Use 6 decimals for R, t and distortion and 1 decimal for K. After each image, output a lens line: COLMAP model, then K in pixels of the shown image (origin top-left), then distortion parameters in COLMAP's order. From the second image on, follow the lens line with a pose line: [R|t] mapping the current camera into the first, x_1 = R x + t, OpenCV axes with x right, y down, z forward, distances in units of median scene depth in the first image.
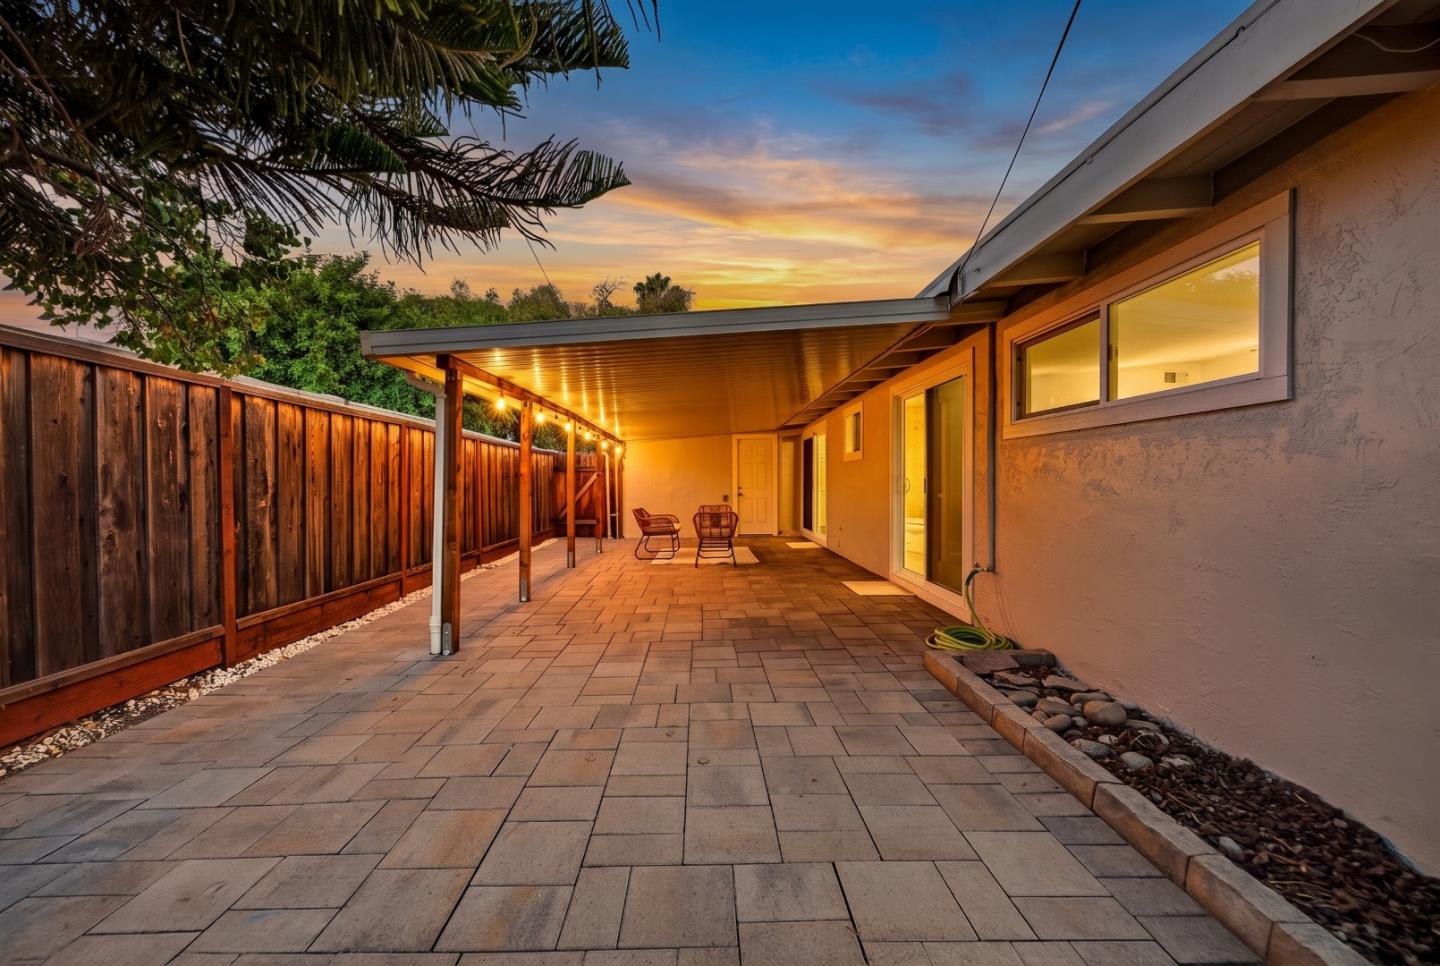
lens RADIAL K [[581.4, 0, 720.0], [0, 581.4, 483.0], [0, 0, 1]] dist [0.000150, -0.000010]
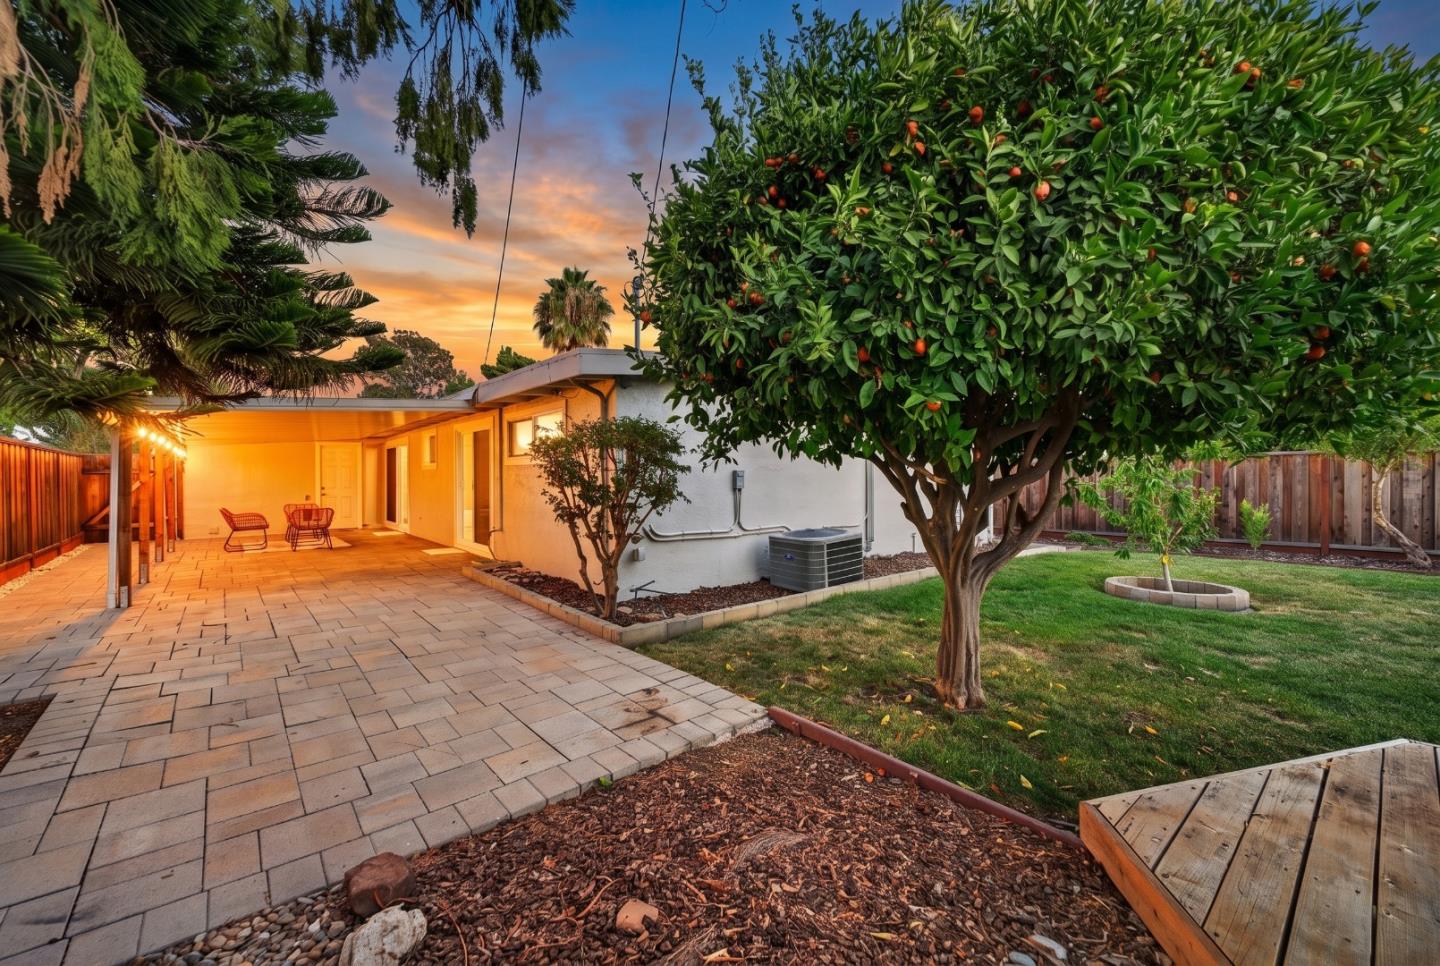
lens RADIAL K [[581.4, 0, 720.0], [0, 581.4, 483.0], [0, 0, 1]] dist [0.000150, -0.000010]
pose [[0.780938, -0.007631, 0.624562, -0.097252], [0.002515, 0.999956, 0.009074, -0.014584], [-0.624604, -0.005516, 0.780922, -0.517816]]
